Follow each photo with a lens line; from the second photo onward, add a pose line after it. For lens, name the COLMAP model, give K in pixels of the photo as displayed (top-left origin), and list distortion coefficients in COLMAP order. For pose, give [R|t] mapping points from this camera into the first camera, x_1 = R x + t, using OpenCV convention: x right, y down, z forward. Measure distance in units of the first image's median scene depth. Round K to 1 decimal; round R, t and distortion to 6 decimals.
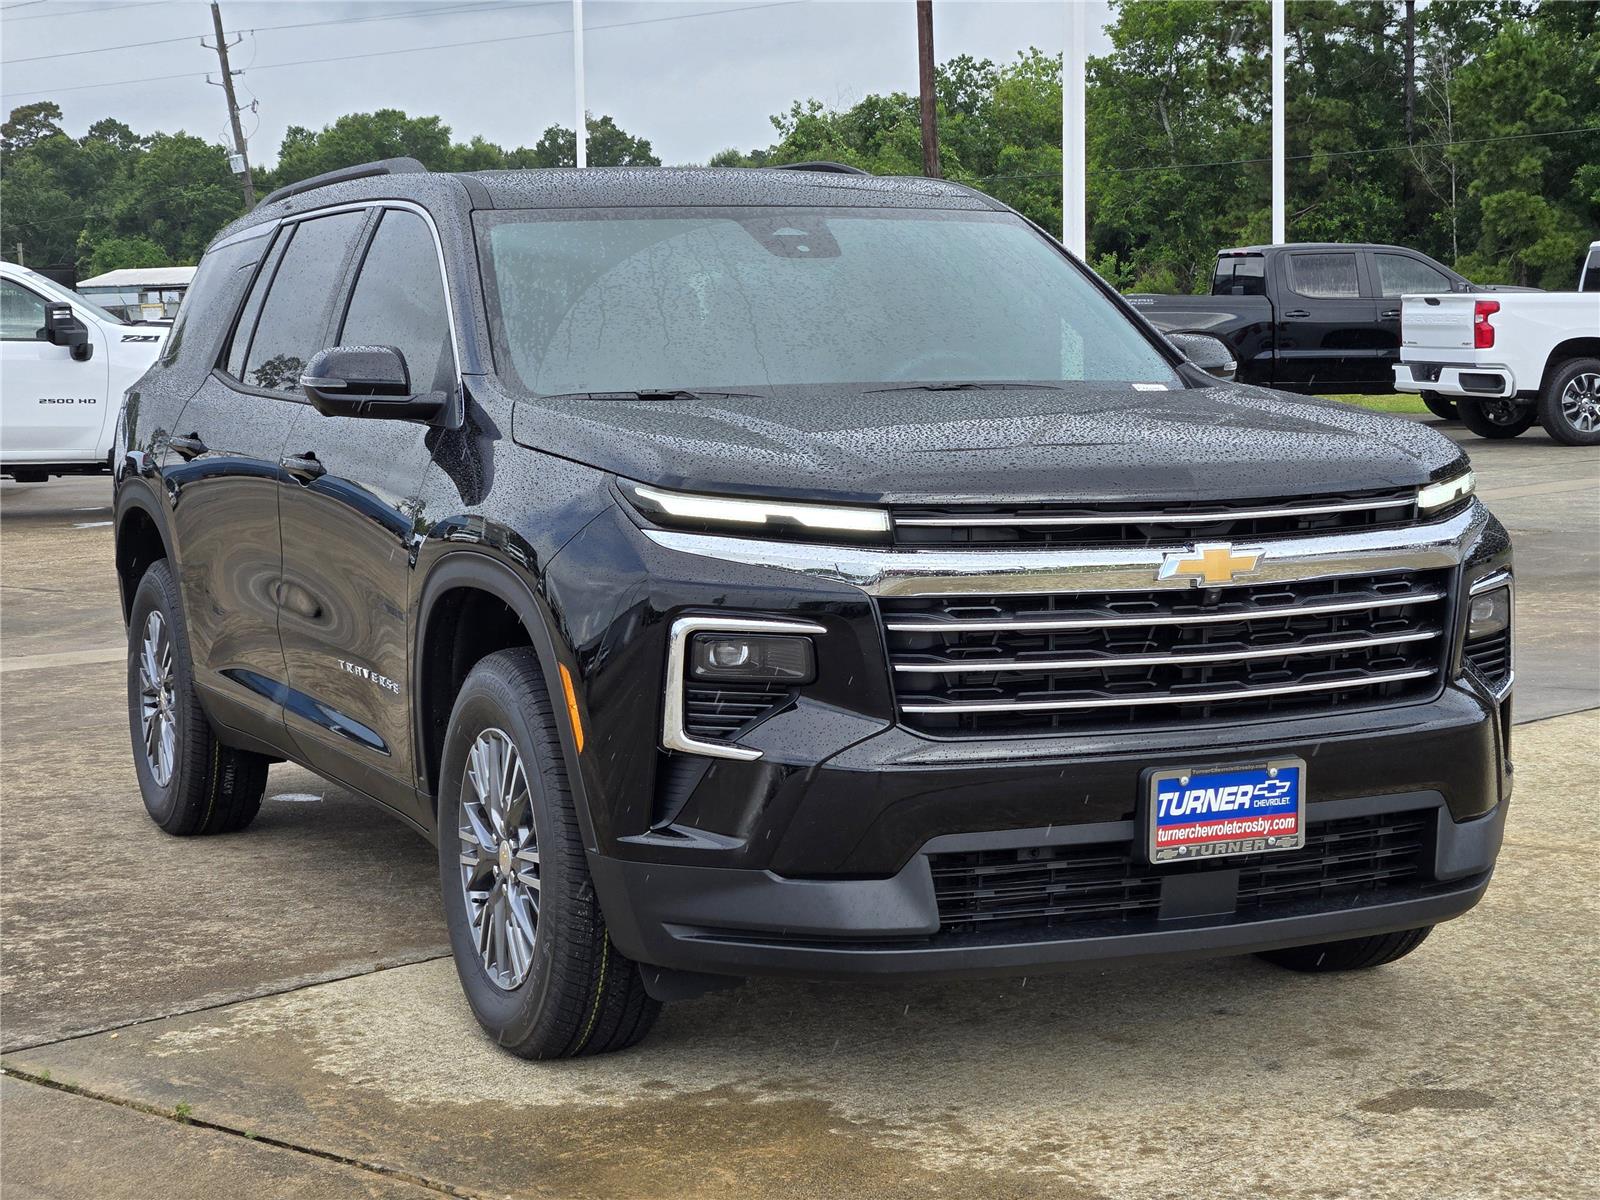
lens RADIAL K [[3140.1, 0, 872.8], [0, 3140.1, 603.5], [0, 0, 1]] dist [-0.036636, -0.197025]
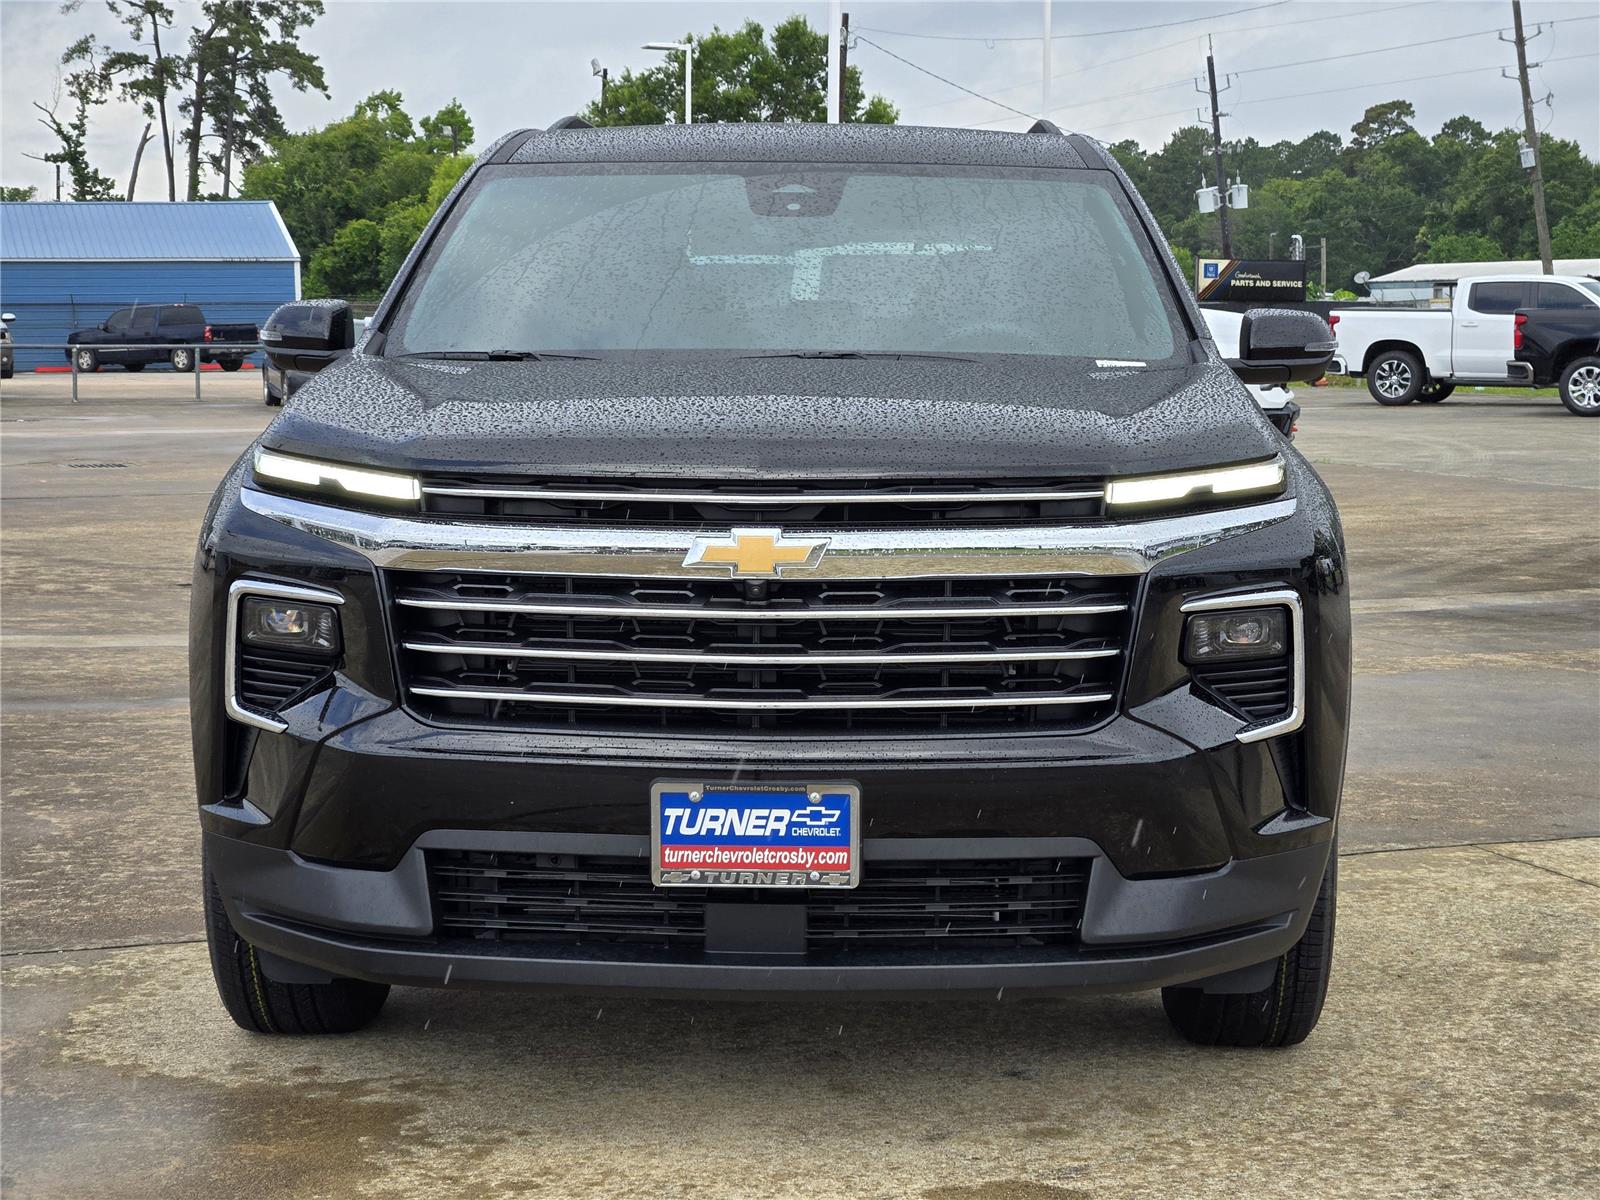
lens RADIAL K [[3110.3, 0, 800.0], [0, 3110.3, 600.0], [0, 0, 1]] dist [-0.320656, 2.879753]
pose [[0.871369, 0.058210, -0.487163, 0.539142], [-0.058357, 0.998185, 0.014890, -0.013015], [0.487145, 0.015455, 0.873184, 0.250870]]
